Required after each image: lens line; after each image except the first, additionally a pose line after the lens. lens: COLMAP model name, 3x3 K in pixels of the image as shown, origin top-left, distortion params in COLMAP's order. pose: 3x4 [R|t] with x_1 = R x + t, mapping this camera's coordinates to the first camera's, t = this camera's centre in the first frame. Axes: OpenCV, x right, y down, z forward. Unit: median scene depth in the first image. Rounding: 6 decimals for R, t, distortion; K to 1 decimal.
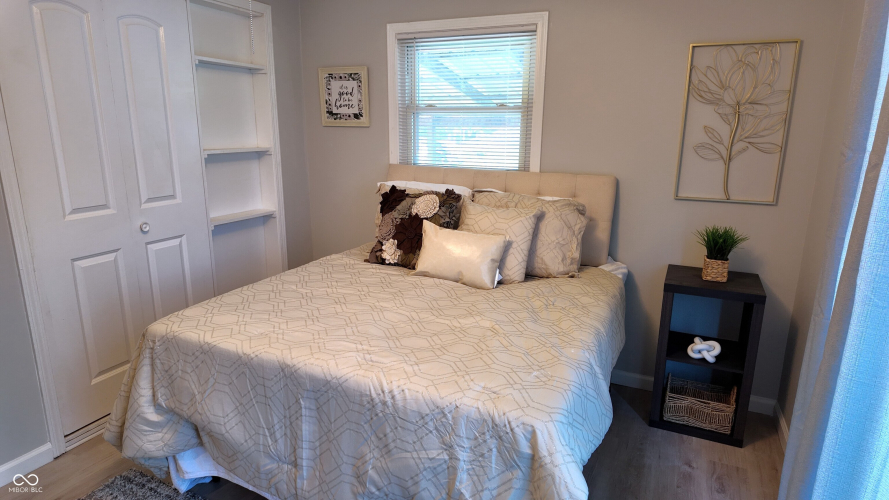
lens RADIAL K [[513.4, 0, 446.7], [0, 513.4, 249.3], [0, 0, 1]] dist [0.052646, -0.060335]
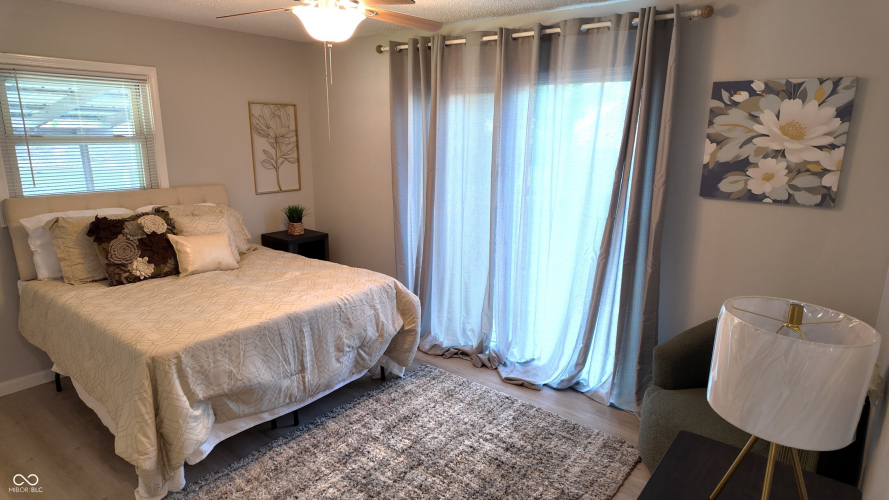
lens RADIAL K [[513.4, 0, 446.7], [0, 513.4, 249.3], [0, 0, 1]] dist [0.052646, -0.060335]
pose [[0.228668, -0.228229, 0.946373, -1.093433], [0.209251, 0.960931, 0.181179, -0.109776], [-0.950750, 0.156599, 0.267491, 0.027454]]
